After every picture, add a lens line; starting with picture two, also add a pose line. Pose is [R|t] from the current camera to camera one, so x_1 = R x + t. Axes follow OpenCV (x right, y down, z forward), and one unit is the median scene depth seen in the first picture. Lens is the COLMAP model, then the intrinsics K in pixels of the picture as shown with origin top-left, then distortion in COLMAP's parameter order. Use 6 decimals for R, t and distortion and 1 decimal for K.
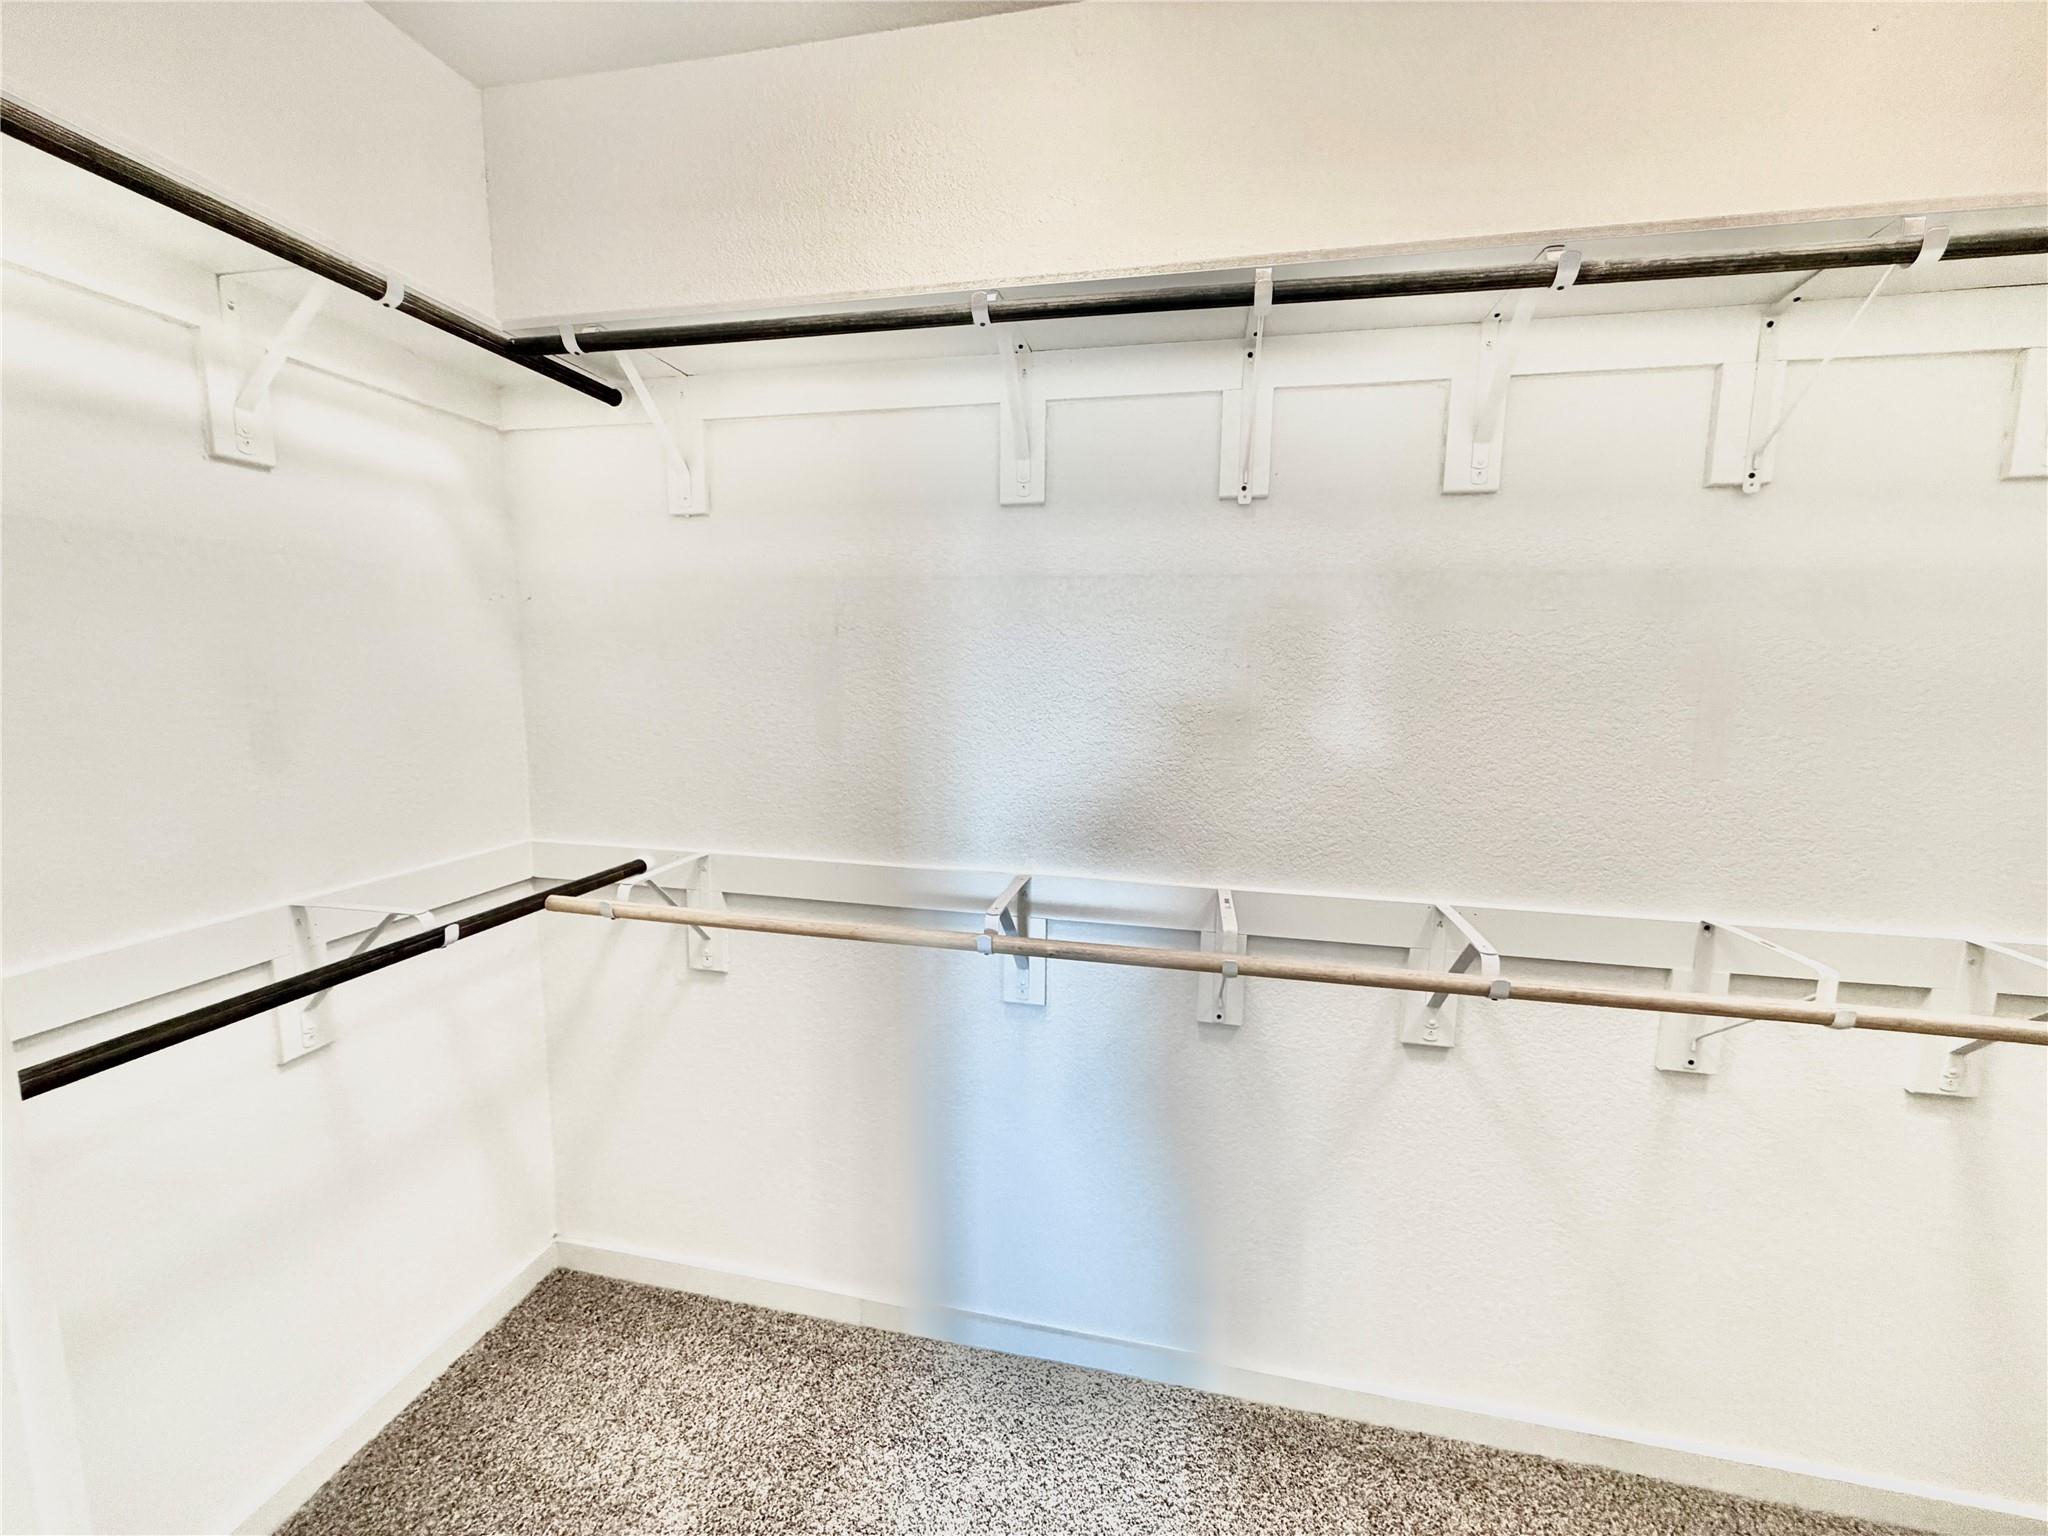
lens RADIAL K [[814.3, 0, 1021.9], [0, 814.3, 769.3], [0, 0, 1]] dist [0.000680, -0.000766]
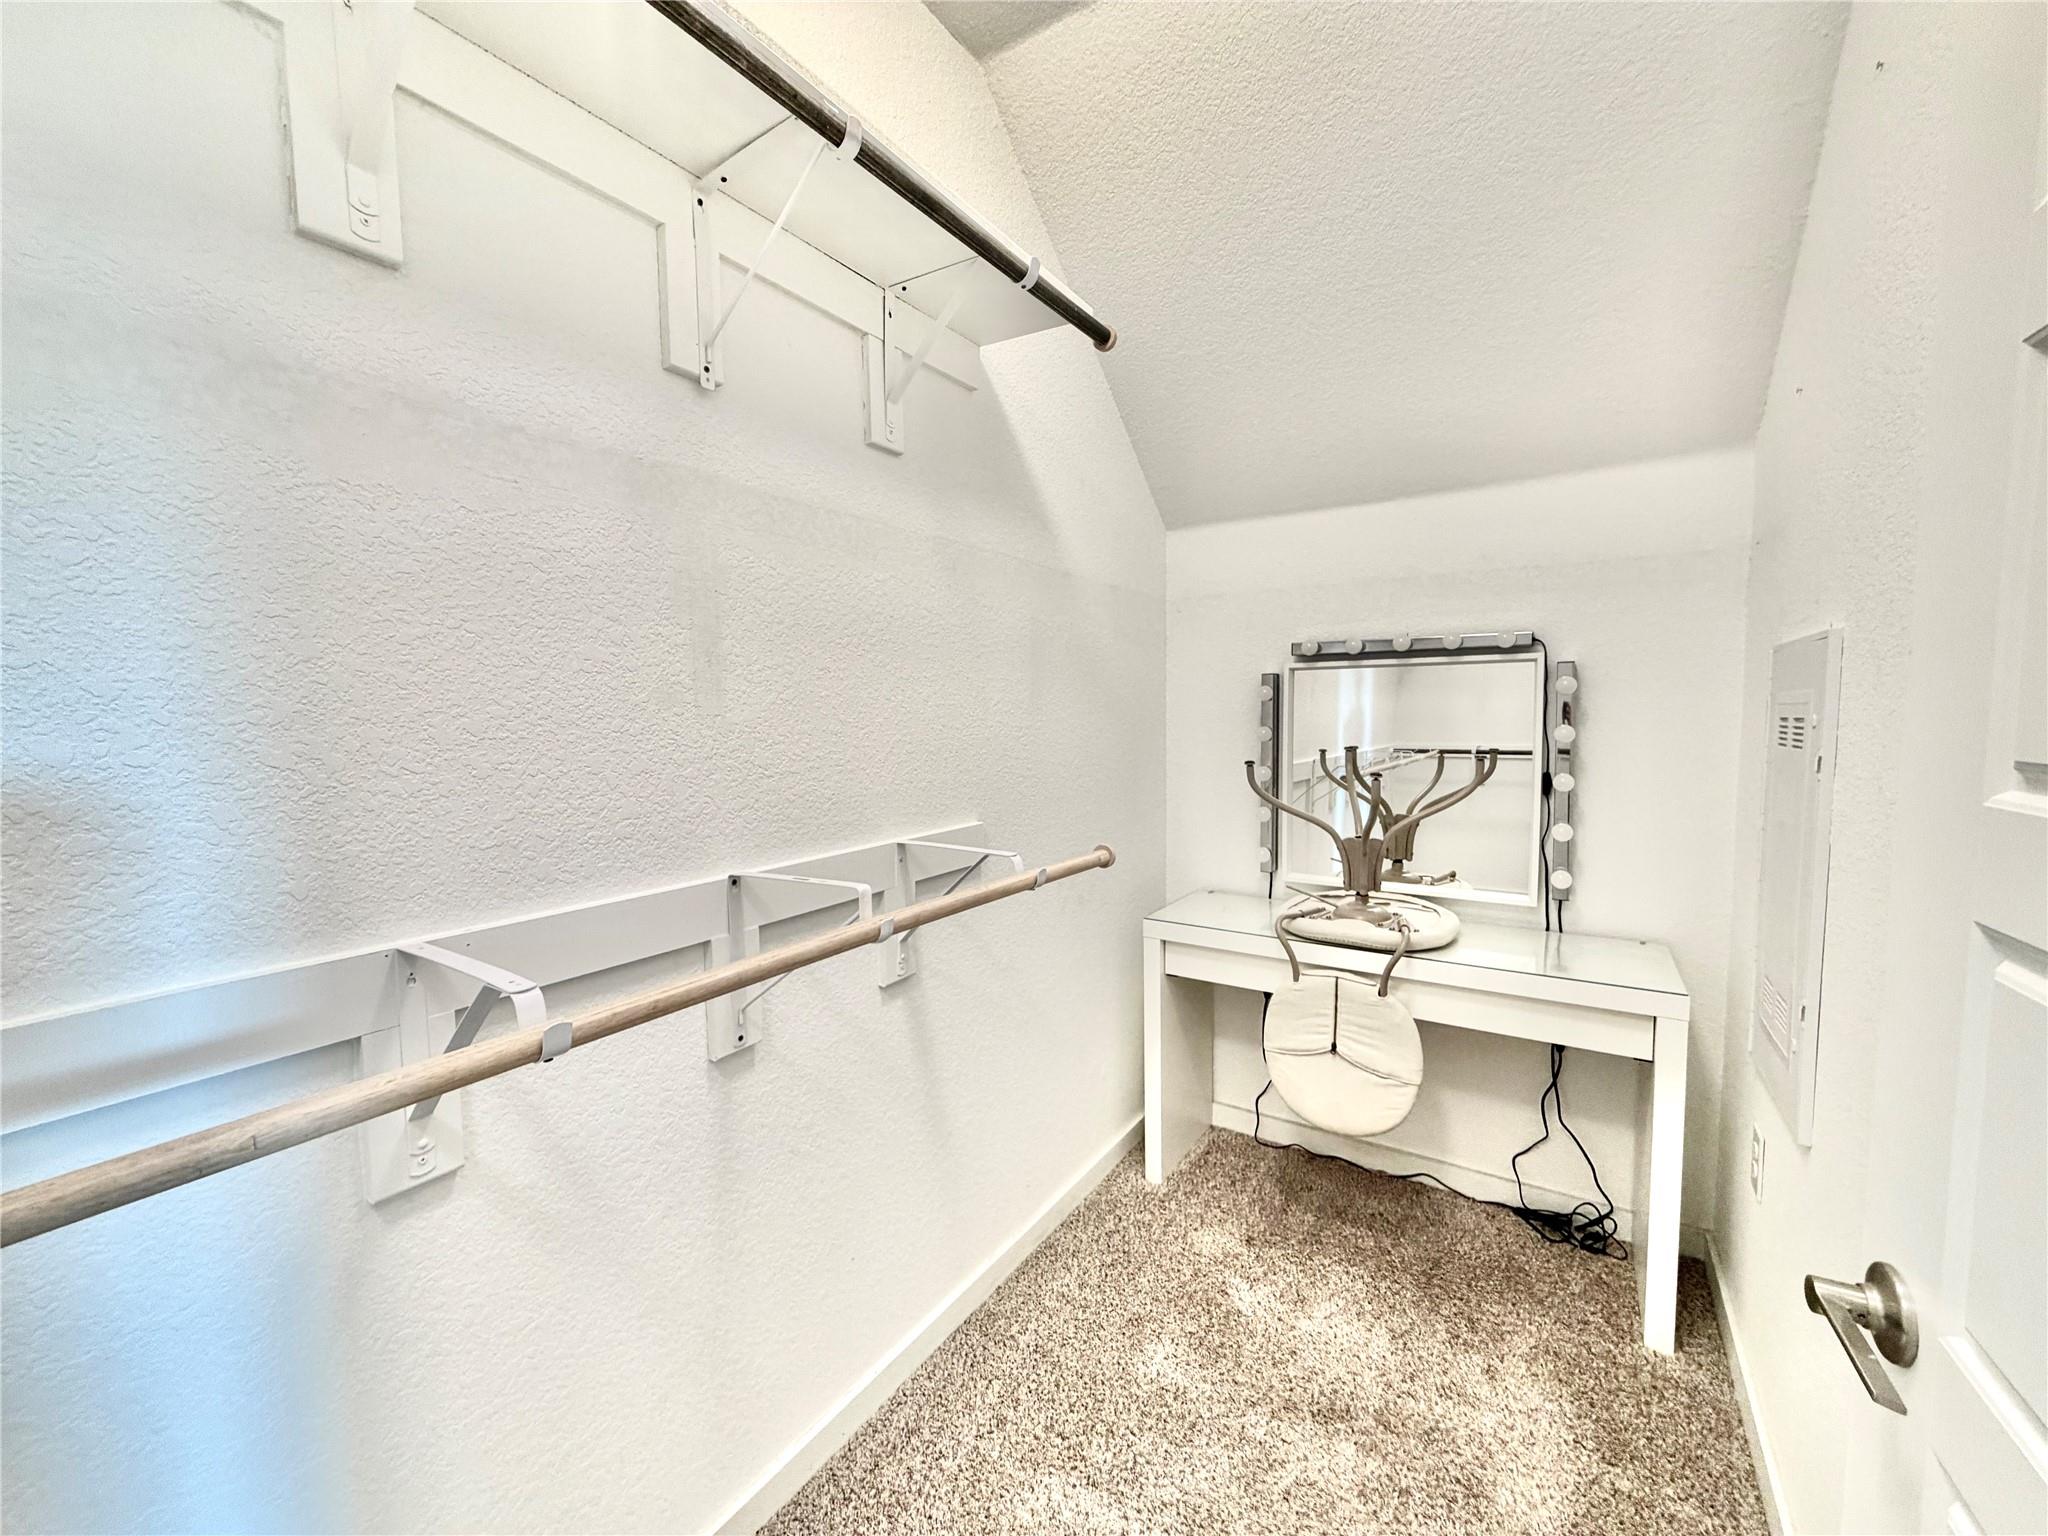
lens RADIAL K [[814.3, 0, 1017.6], [0, 814.3, 769.7], [0, 0, 1]] dist [0.000680, -0.000766]
pose [[0.367403, -0.085639, 0.926111, 0.146323], [0.134006, 0.990236, 0.038407, 0.080977], [-0.920357, 0.109994, 0.375292, 0.374450]]
